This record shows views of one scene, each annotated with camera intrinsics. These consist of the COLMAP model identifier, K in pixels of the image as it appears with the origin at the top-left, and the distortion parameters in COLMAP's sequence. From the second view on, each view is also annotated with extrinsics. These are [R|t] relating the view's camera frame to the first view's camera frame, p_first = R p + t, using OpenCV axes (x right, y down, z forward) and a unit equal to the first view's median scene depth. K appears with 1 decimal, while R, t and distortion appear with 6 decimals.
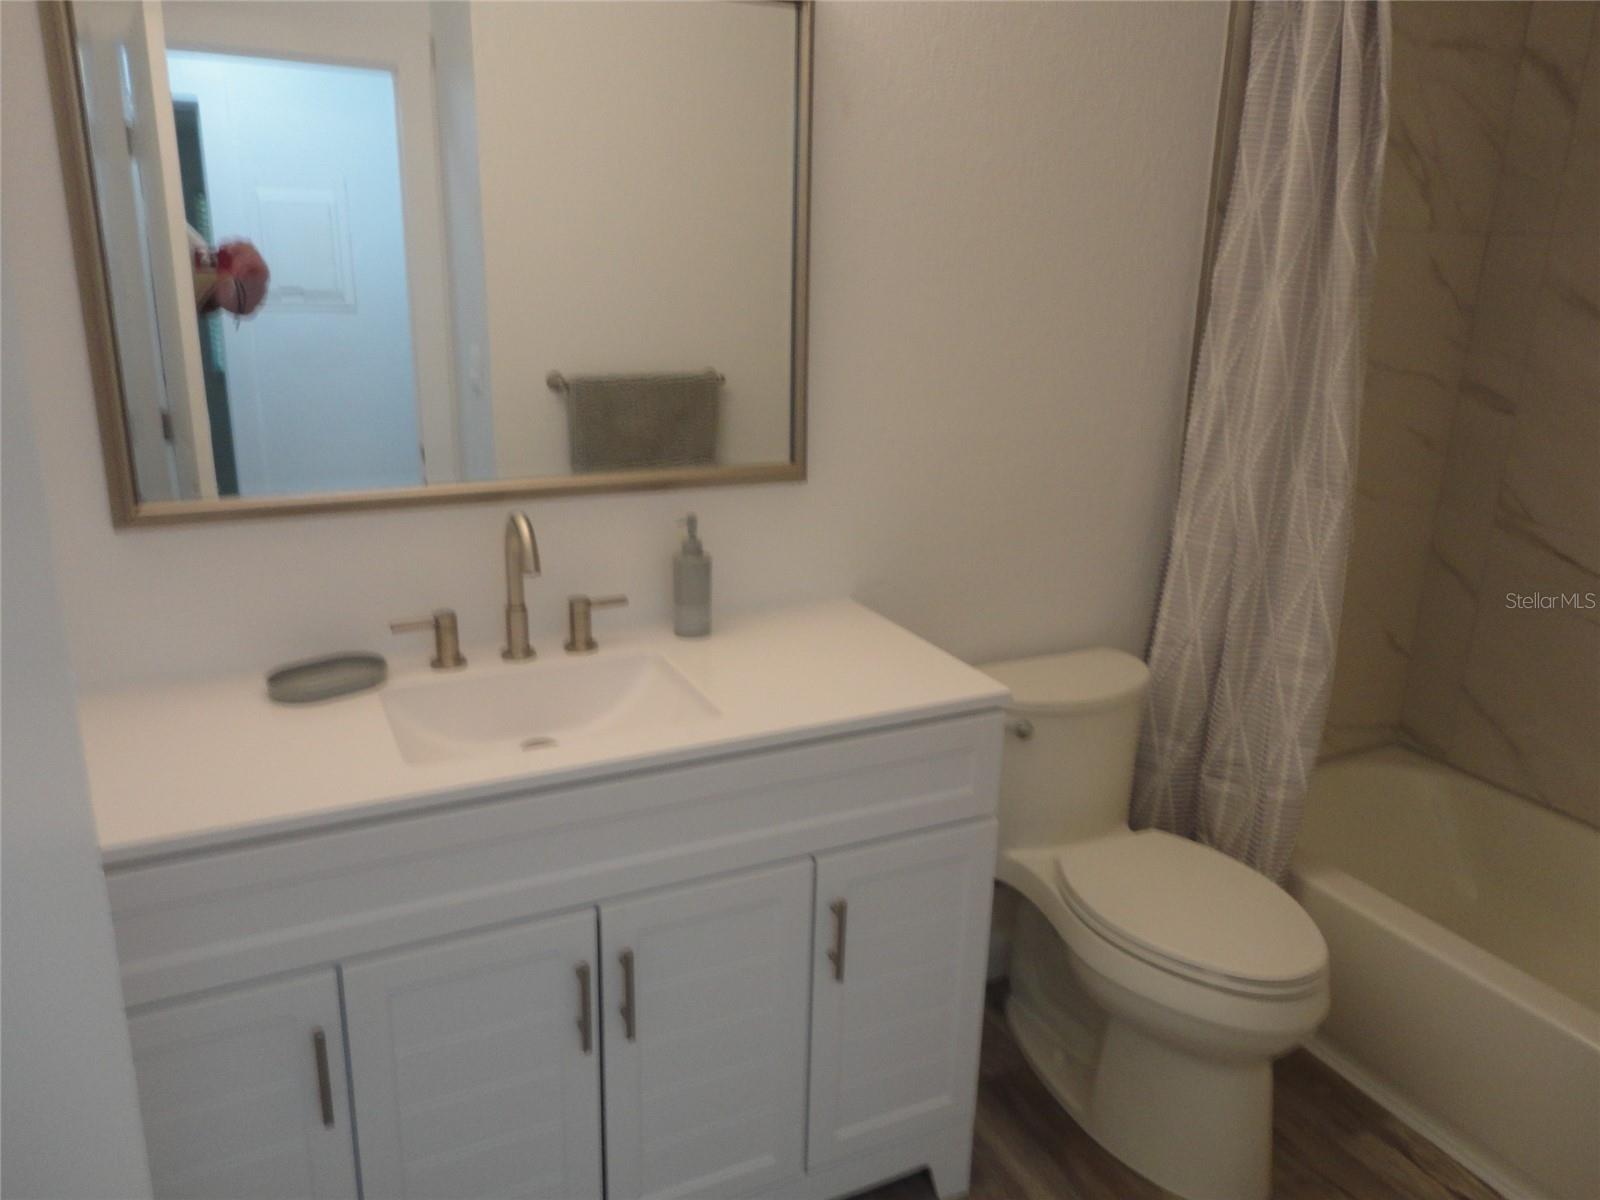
lens RADIAL K [[1166.8, 0, 802.3], [0, 1166.8, 596.6], [0, 0, 1]] dist [-0.007866, 0.000882]
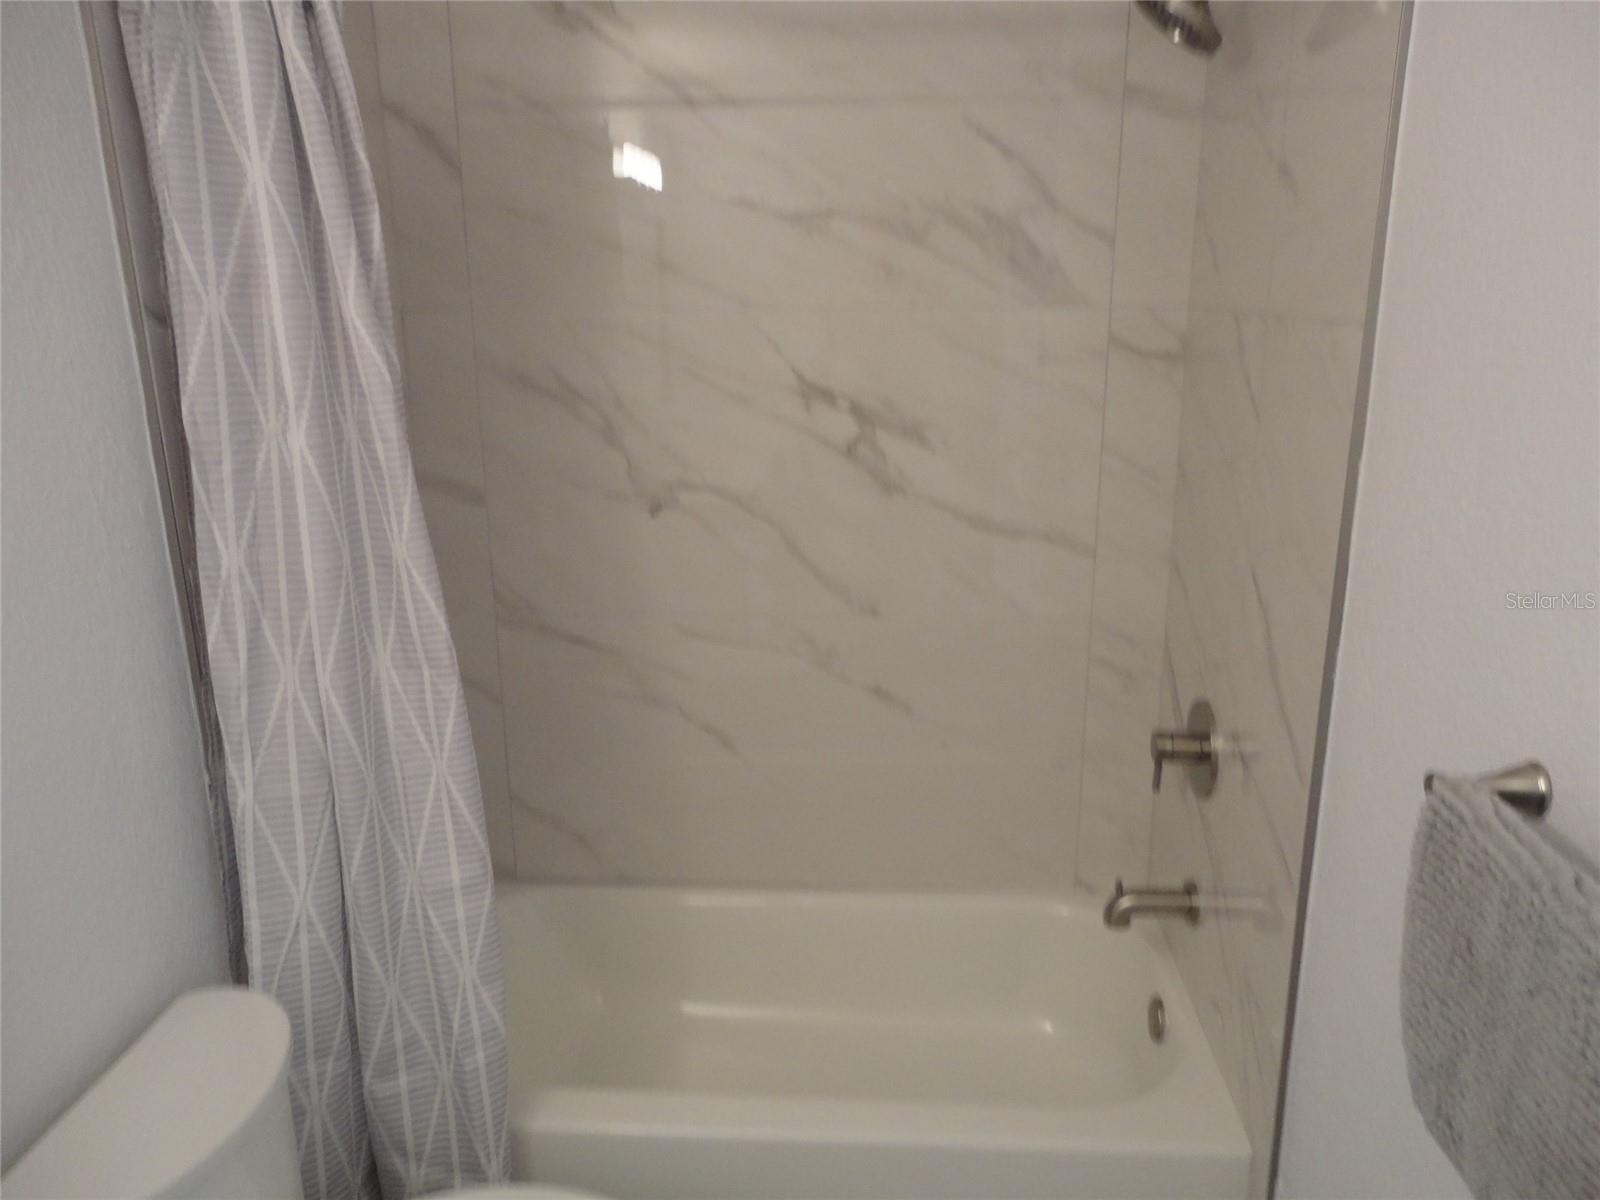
lens RADIAL K [[1166.8, 0, 797.9], [0, 1166.8, 597.6], [0, 0, 1]] dist [-0.007866, 0.000882]
pose [[0.691132, -0.235531, 0.683273, 0.111705], [0.257538, 0.963607, 0.071664, -0.126664], [-0.675285, 0.126440, 0.726638, 0.278802]]
